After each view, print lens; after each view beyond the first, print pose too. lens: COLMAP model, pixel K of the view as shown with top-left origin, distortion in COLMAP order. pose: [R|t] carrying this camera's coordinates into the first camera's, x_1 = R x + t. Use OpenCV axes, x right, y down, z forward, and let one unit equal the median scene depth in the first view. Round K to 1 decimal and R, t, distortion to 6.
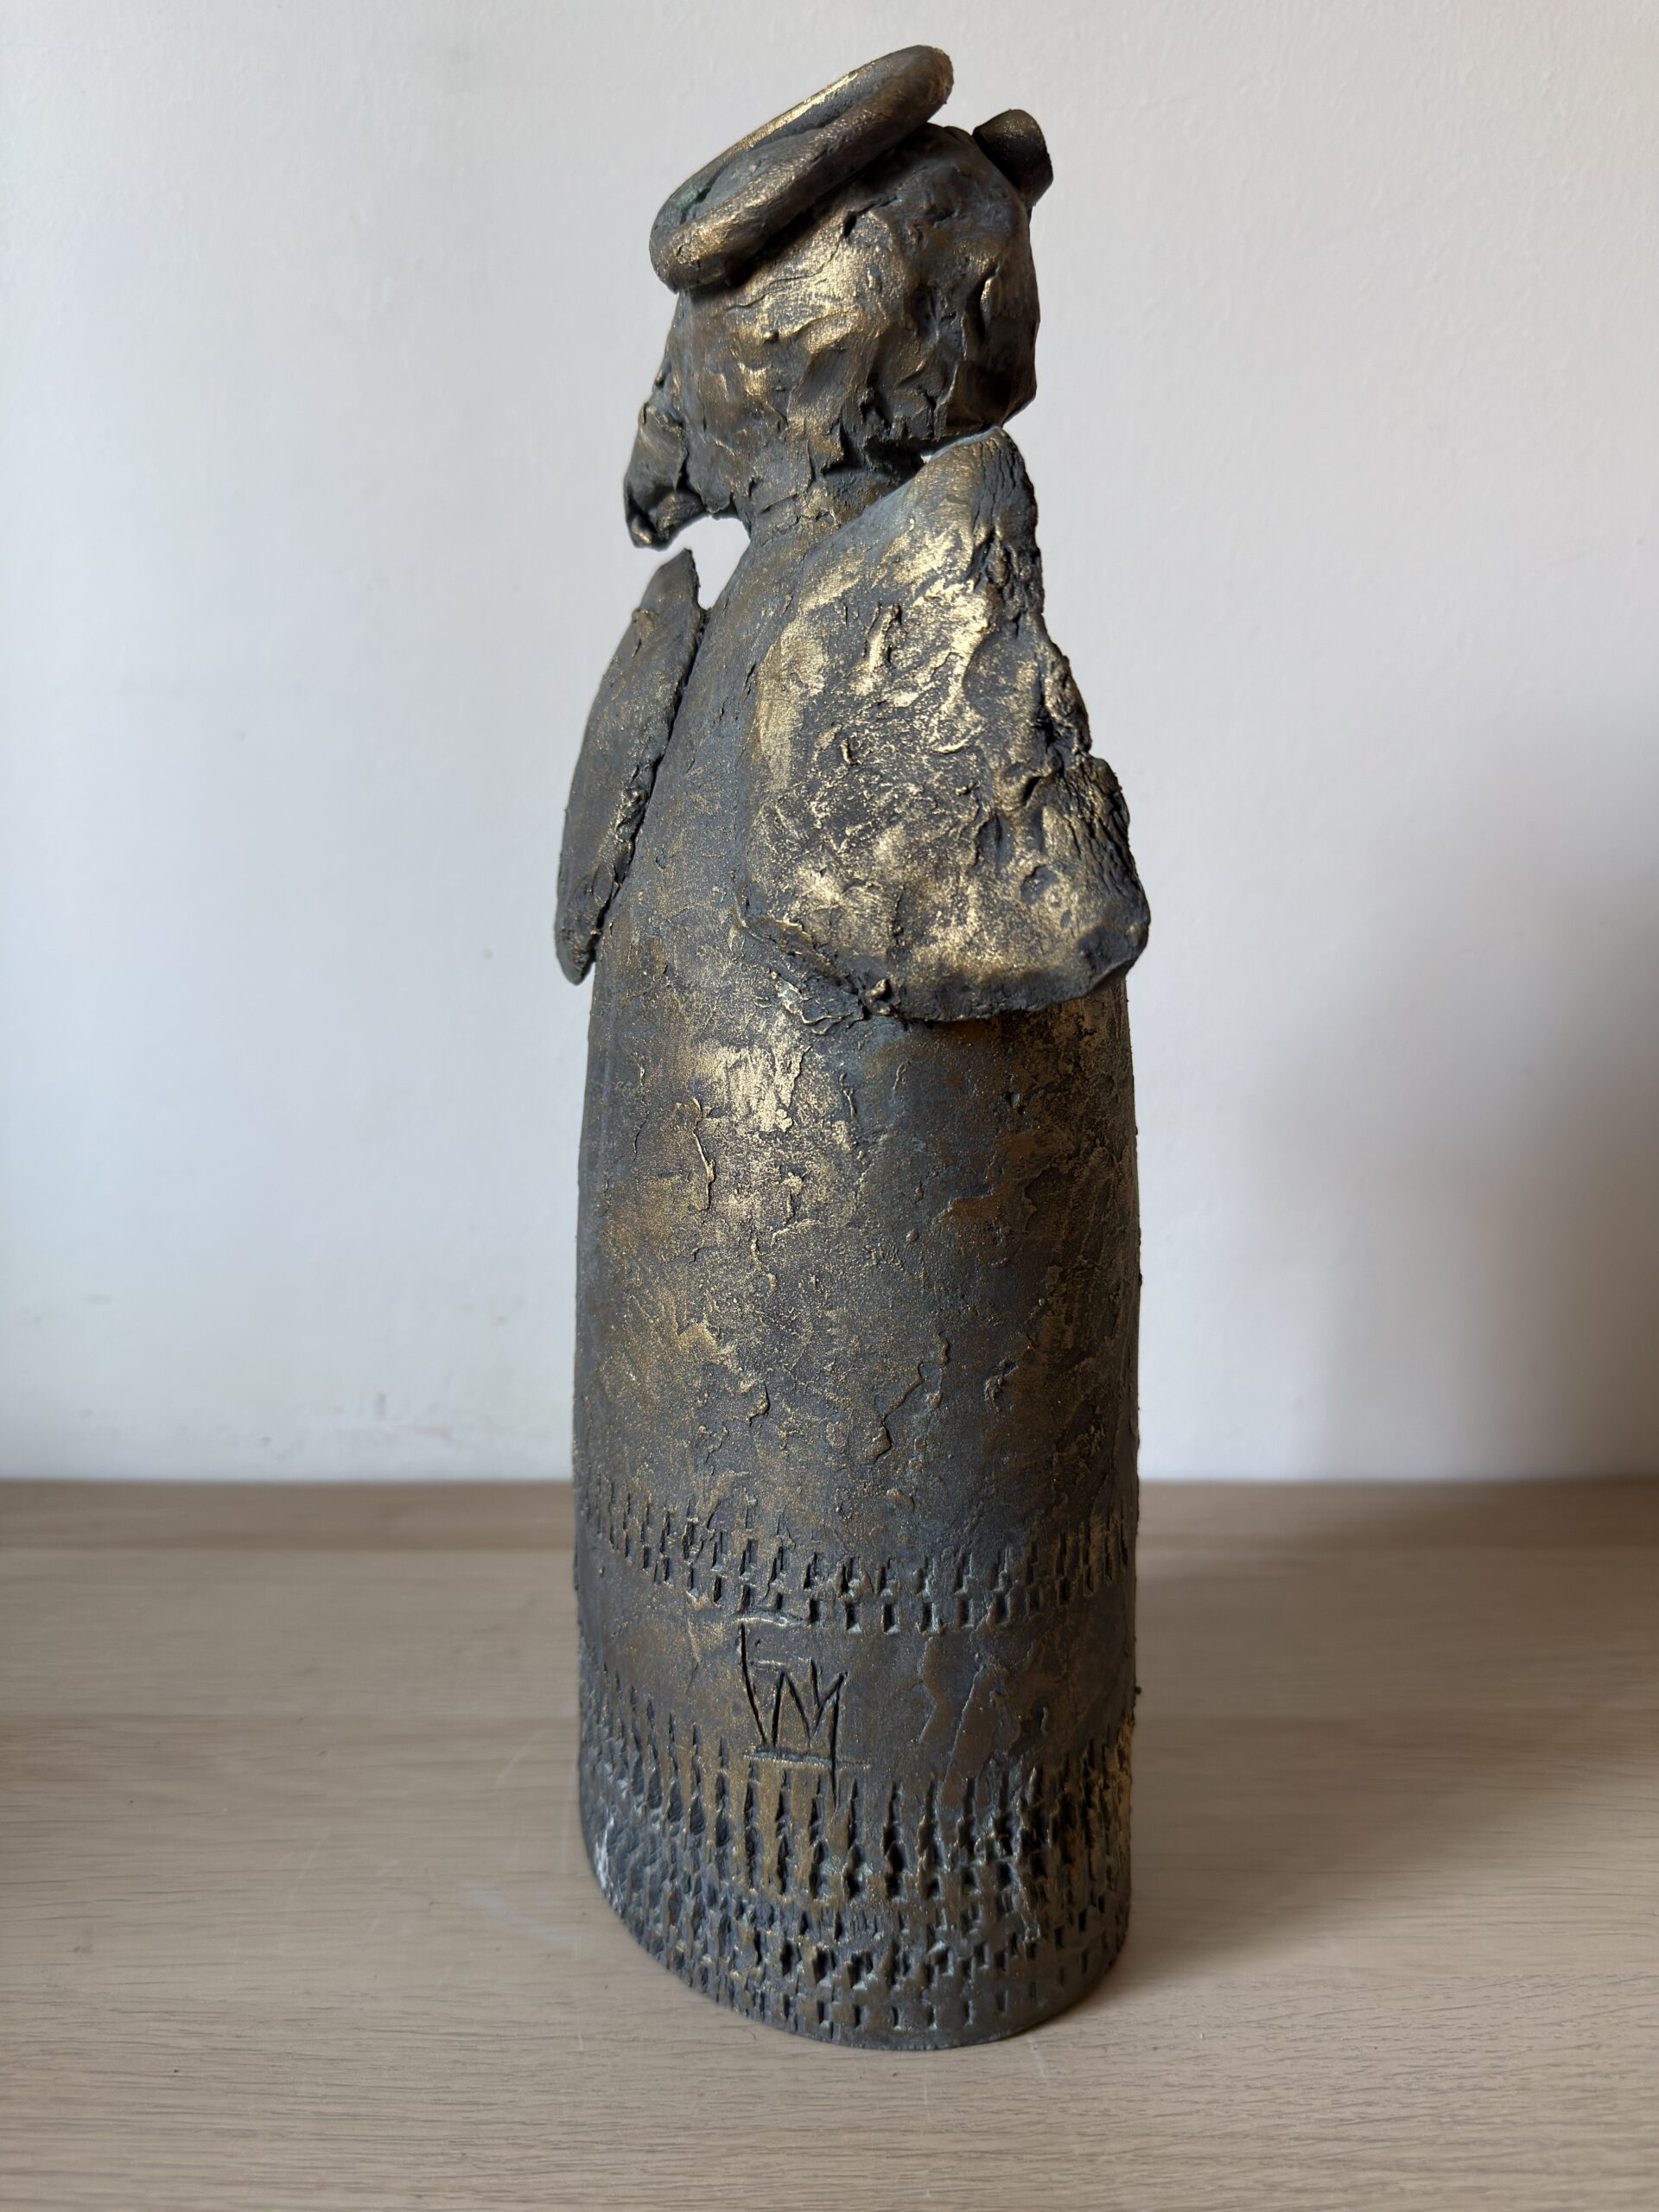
lens RADIAL K [[1608.8, 0, 833.2], [0, 1608.8, 1094.1], [0, 0, 1]] dist [-0.060081, 0.022750]
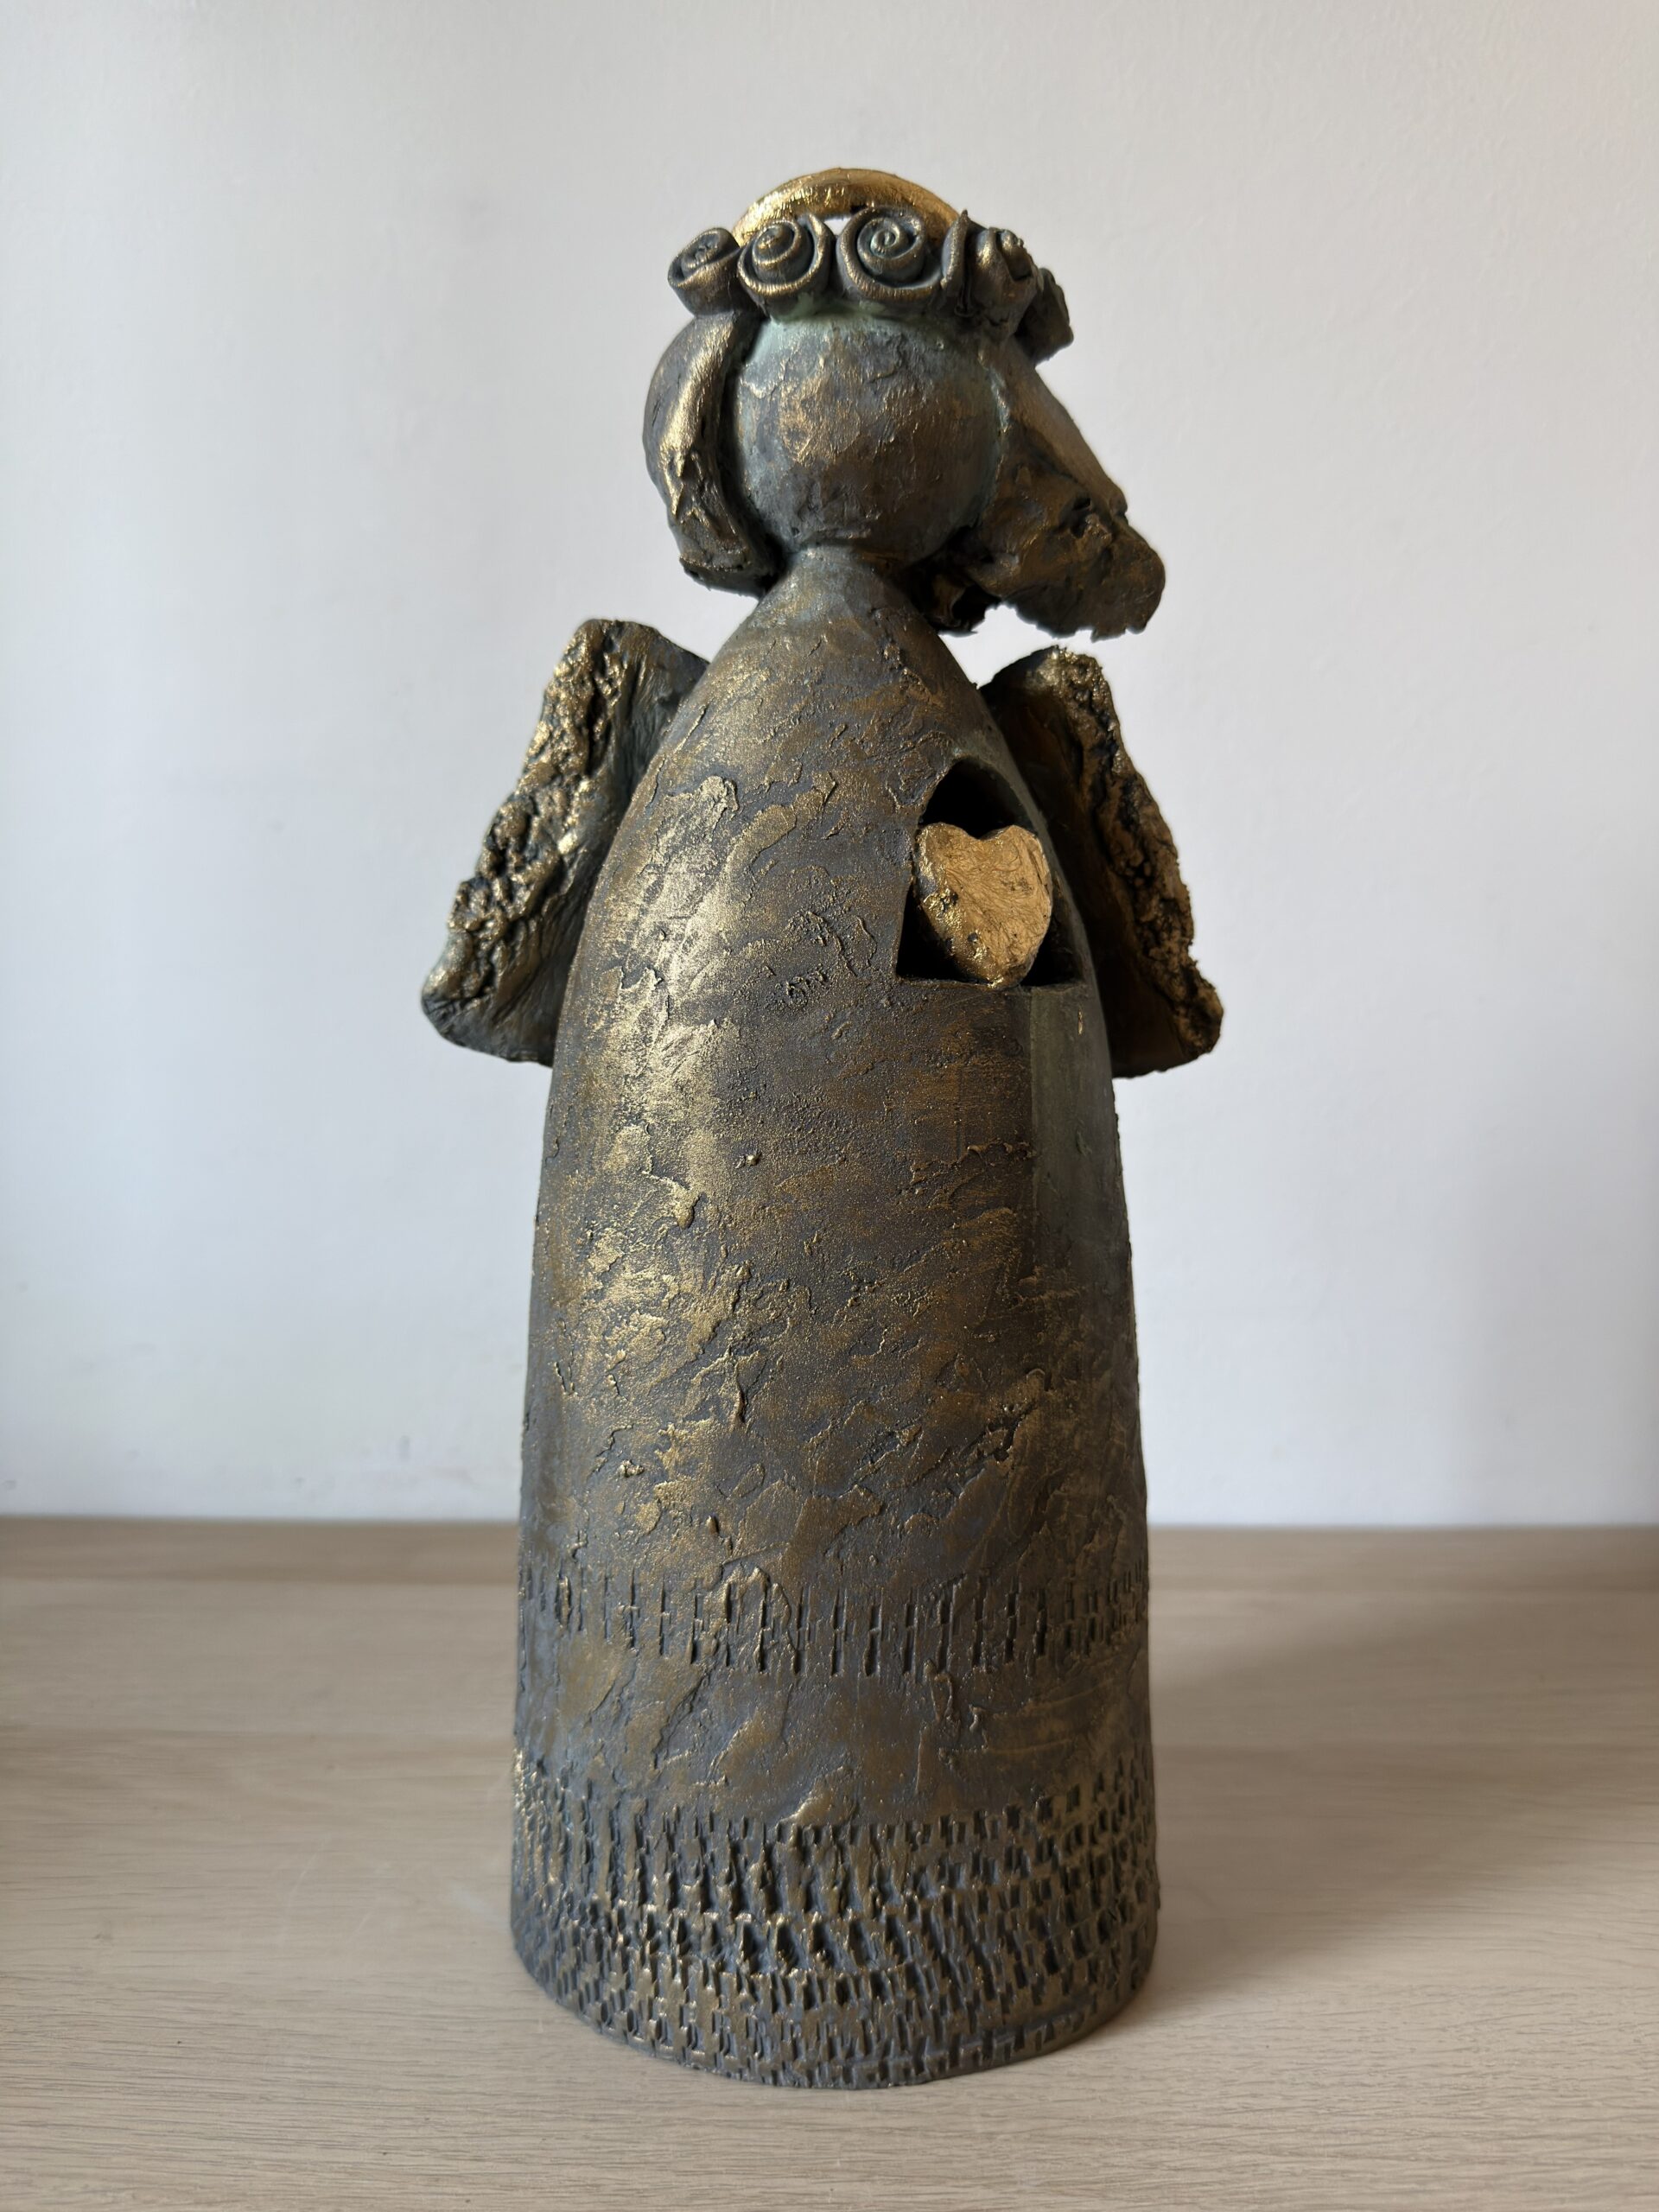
lens RADIAL K [[1608.8, 0, 842.4], [0, 1608.8, 1091.7], [0, 0, 1]] dist [-0.060081, 0.022750]
pose [[0.999215, -0.003909, -0.039435, 0.097702], [0.002696, 0.999523, -0.030772, -0.019120], [0.039536, 0.030642, 0.998748, -0.116876]]
